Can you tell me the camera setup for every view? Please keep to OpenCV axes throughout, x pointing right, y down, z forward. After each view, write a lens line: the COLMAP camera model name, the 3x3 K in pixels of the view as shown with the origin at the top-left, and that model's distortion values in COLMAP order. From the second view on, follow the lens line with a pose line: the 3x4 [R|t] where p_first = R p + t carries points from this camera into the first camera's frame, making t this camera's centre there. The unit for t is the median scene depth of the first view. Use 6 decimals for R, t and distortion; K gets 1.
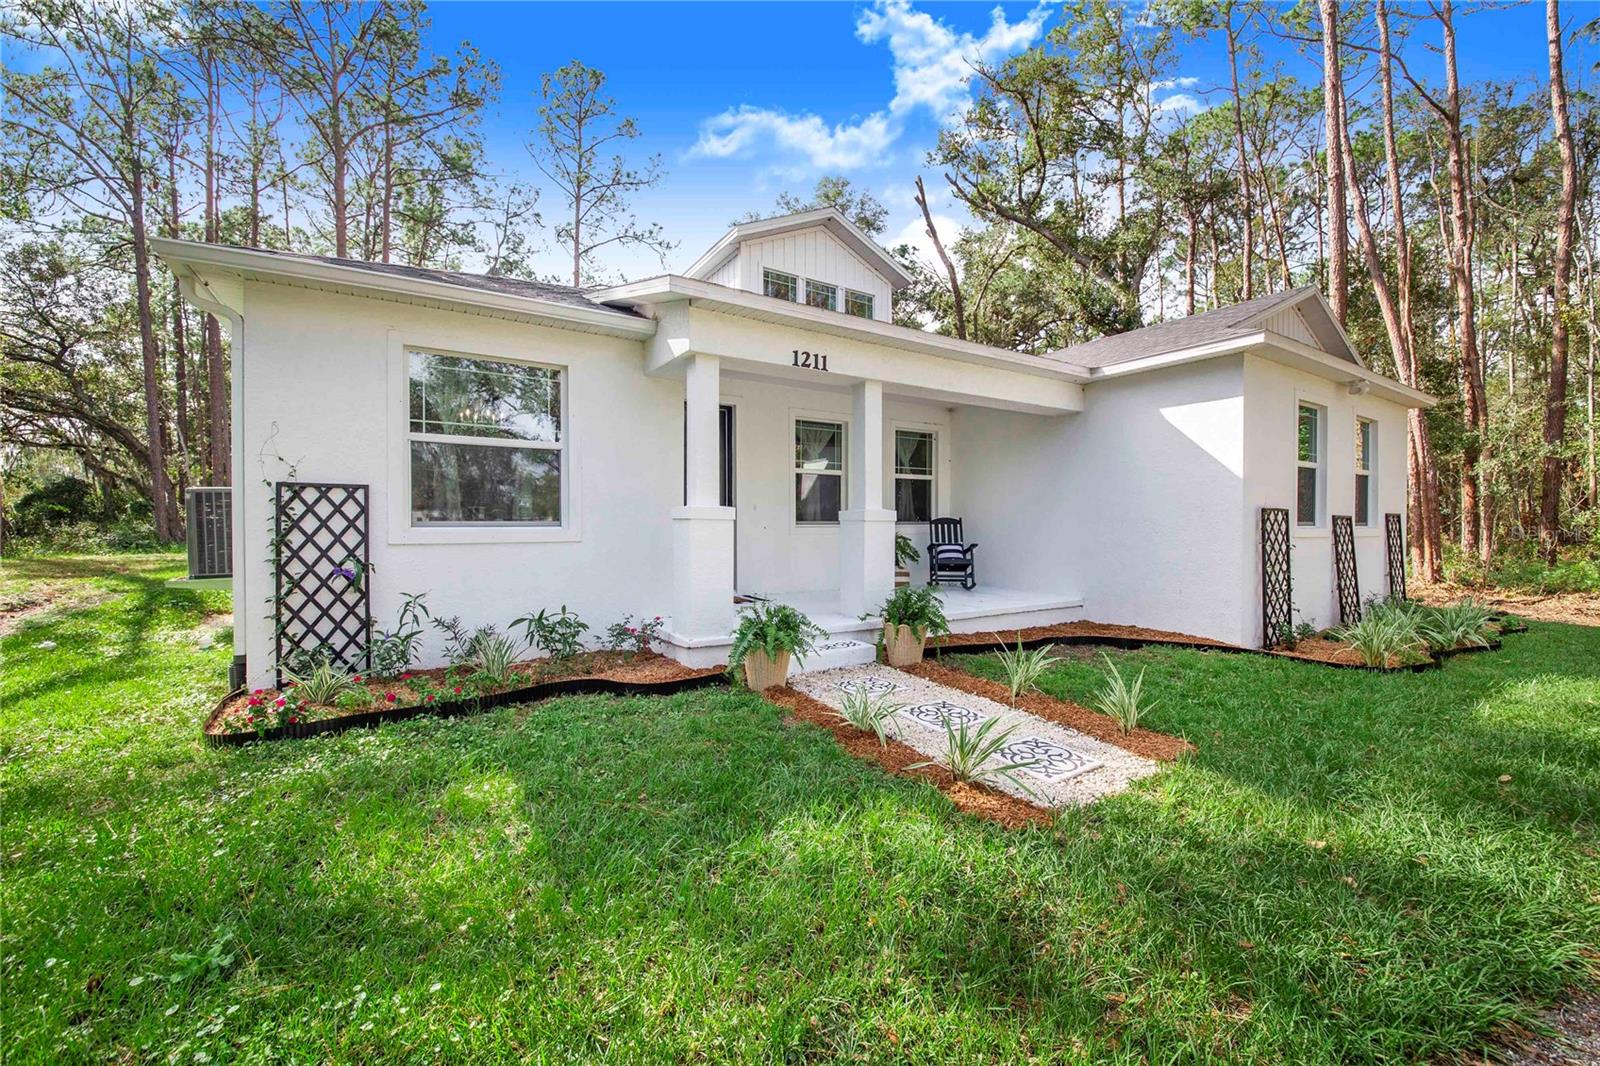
lens RADIAL K [[637.7, 0, 800.9], [0, 637.7, 524.0], [0, 0, 1]] dist [0.000284, -0.000133]
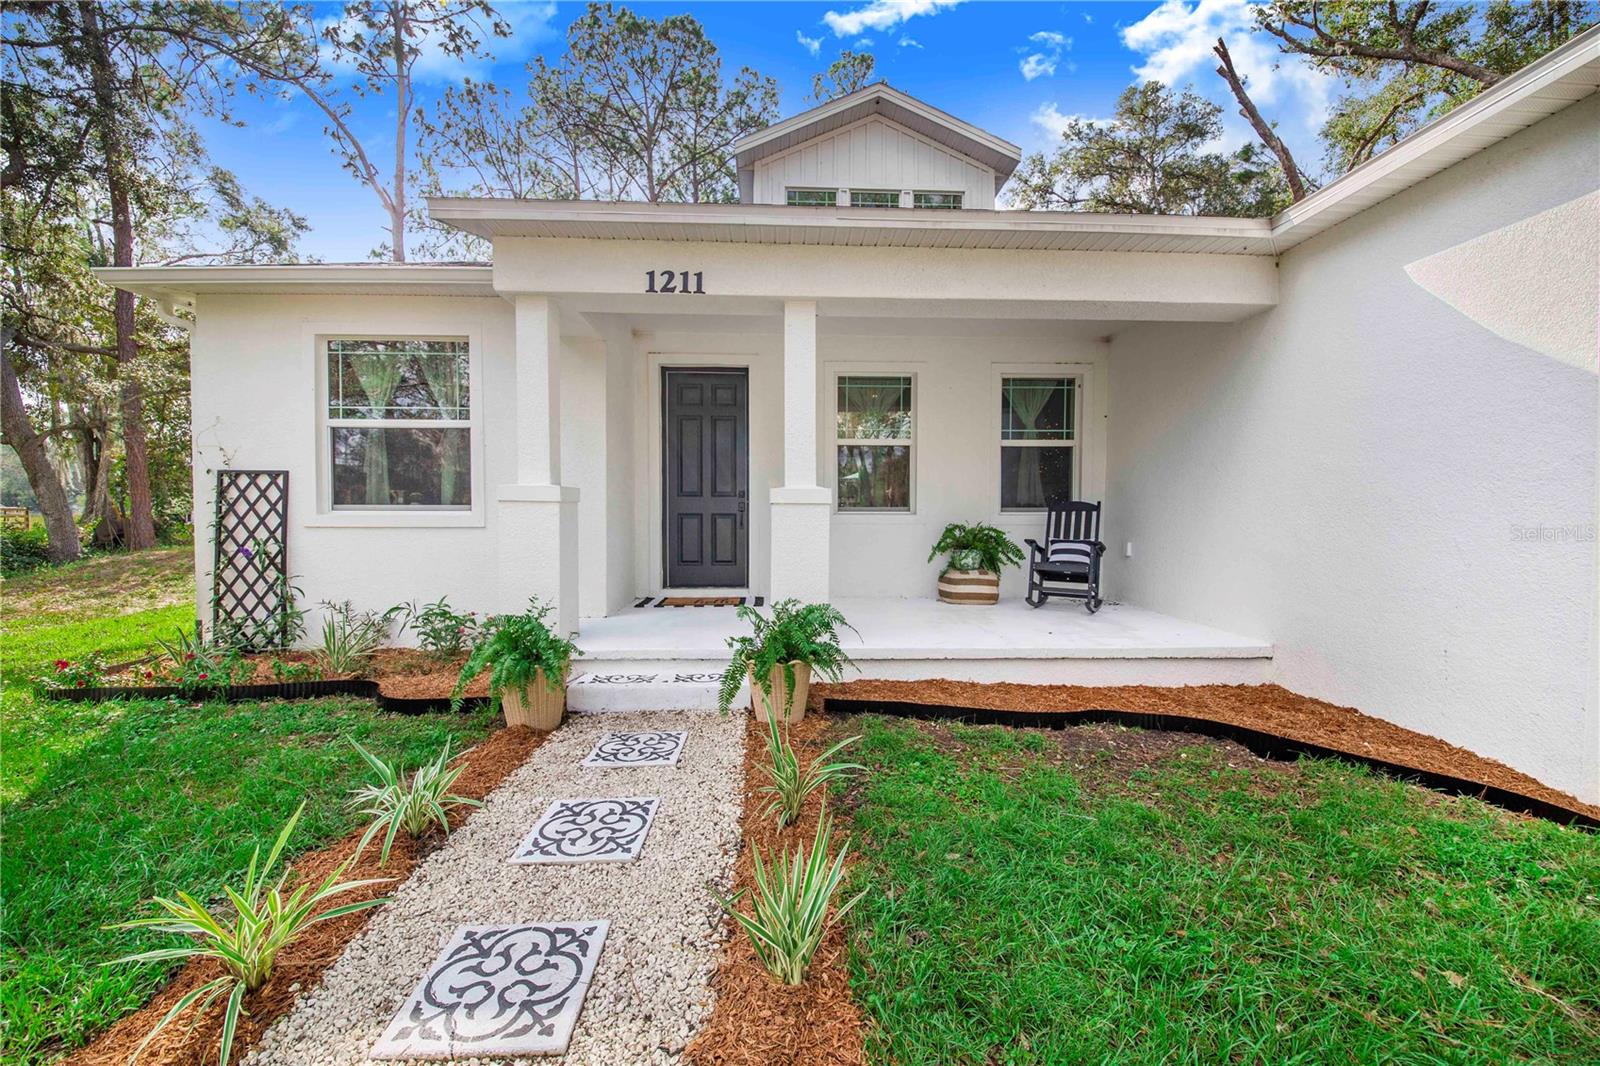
lens RADIAL K [[645.7, 0, 800.7], [0, 645.7, 520.1], [0, 0, 1]] dist [-0.017443, -0.000164]
pose [[0.862043, 0.007230, -0.506784, 0.458042], [-0.003388, 0.999958, 0.008504, 0.006921], [0.506825, -0.005614, 0.862031, 0.393650]]
